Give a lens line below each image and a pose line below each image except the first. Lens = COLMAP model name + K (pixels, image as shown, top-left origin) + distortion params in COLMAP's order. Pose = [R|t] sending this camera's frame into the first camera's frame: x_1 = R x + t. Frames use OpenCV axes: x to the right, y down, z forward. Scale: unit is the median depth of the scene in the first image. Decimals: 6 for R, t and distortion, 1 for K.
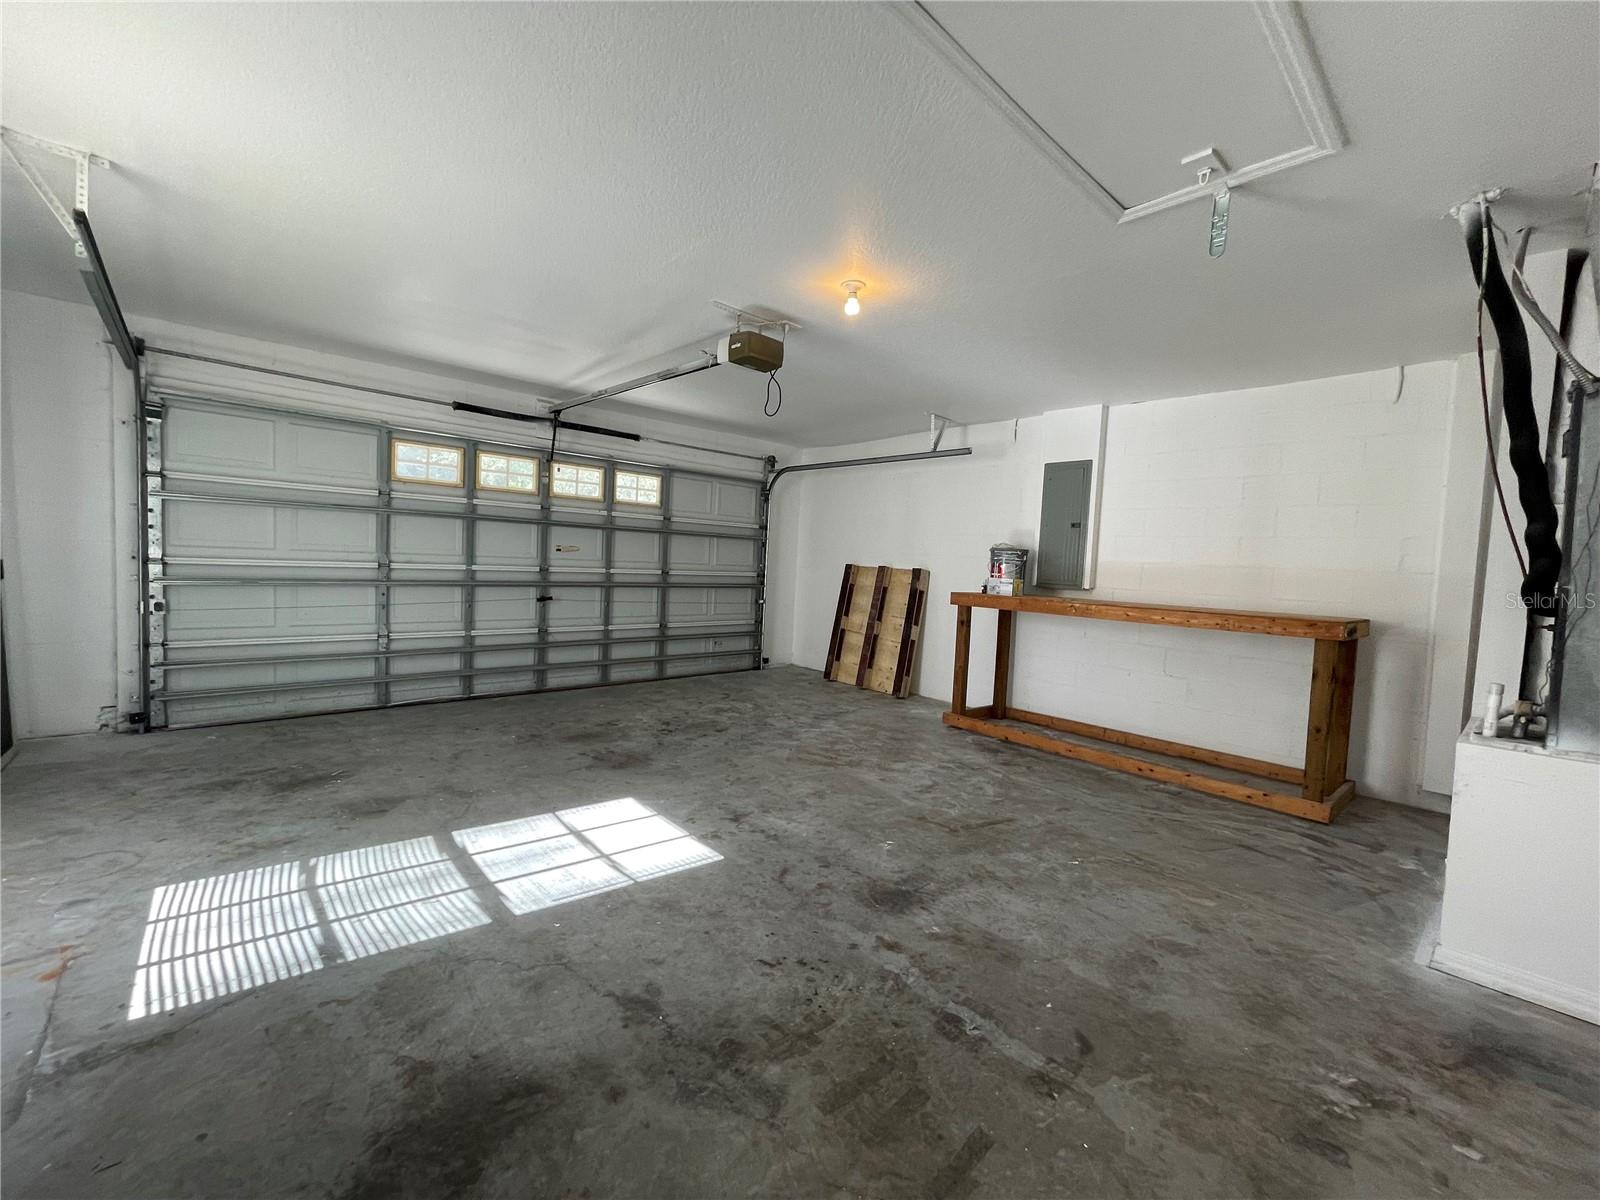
lens RADIAL K [[649.6, 0, 802.4], [0, 649.6, 596.6], [0, 0, 1]] dist [-0.004519, 0.002963]
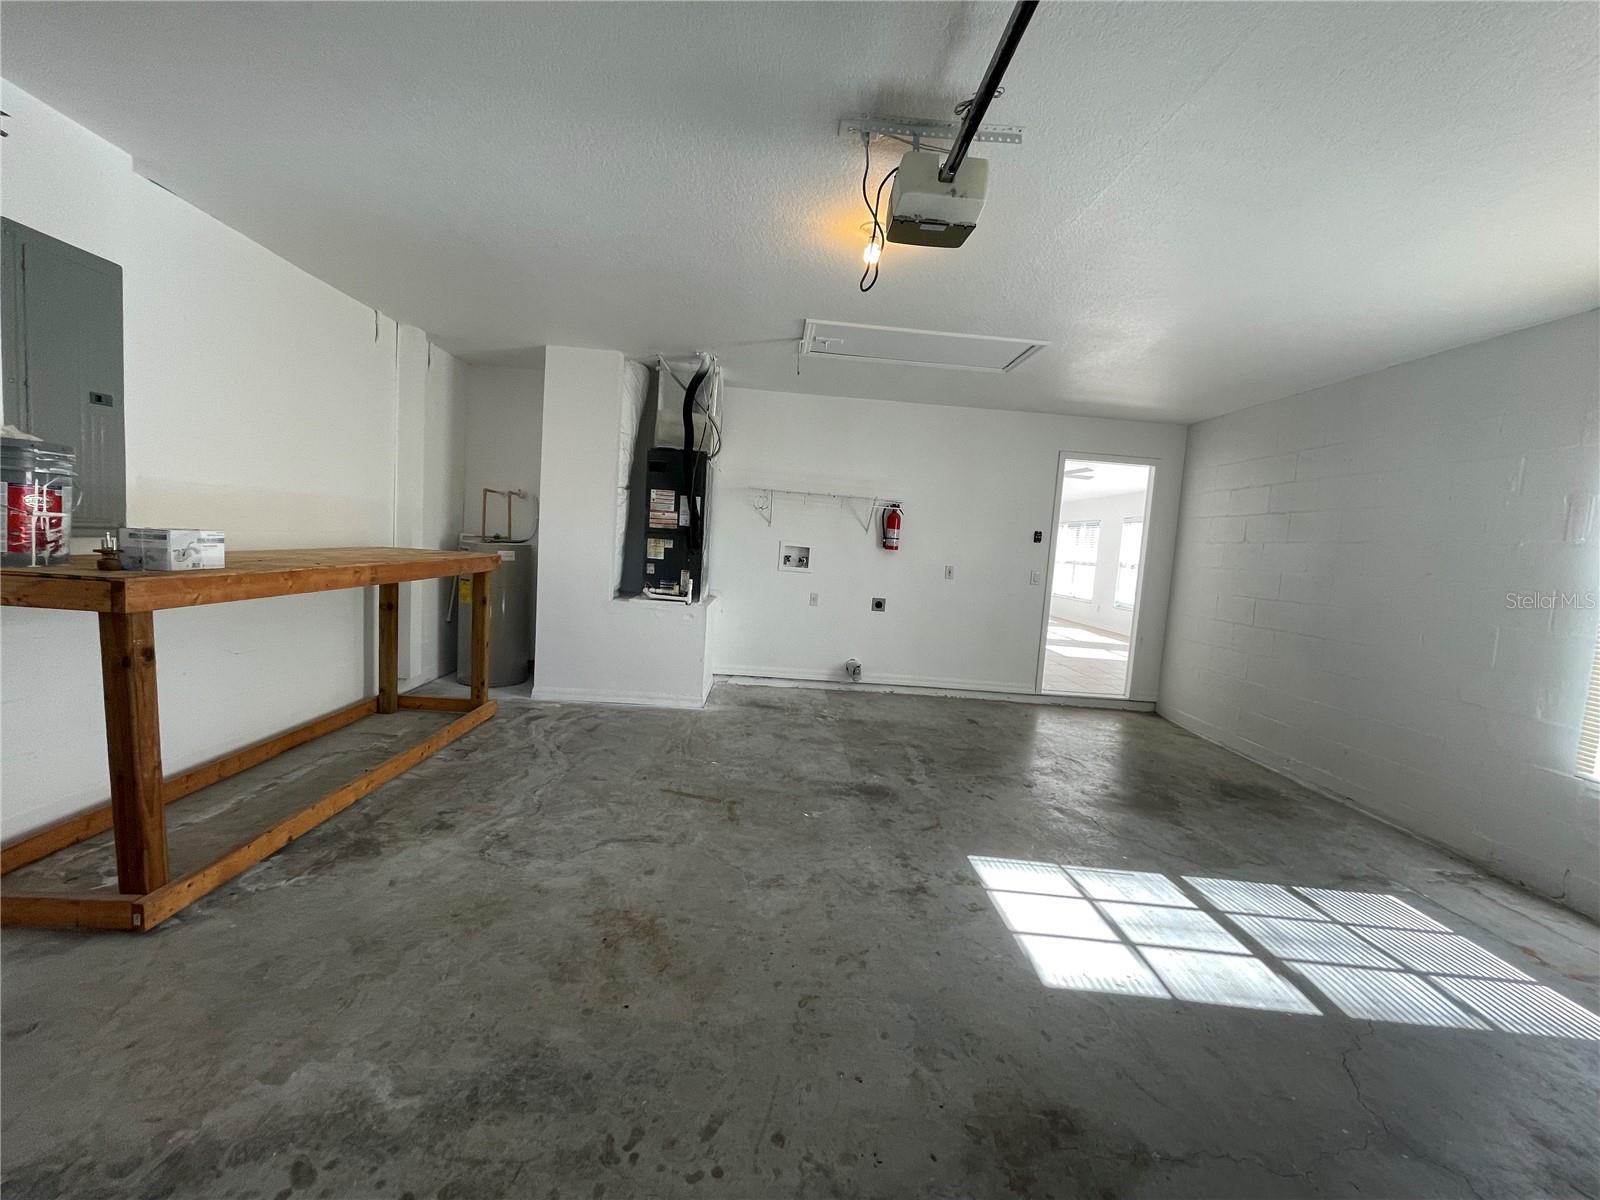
lens RADIAL K [[649.6, 0, 799.4], [0, 649.6, 596.4], [0, 0, 1]] dist [-0.004519, 0.002963]
pose [[-0.756560, -0.158590, 0.634402, -0.474161], [-0.071567, 0.984399, 0.160735, -0.140535], [-0.649996, 0.076204, -0.756107, 1.799281]]
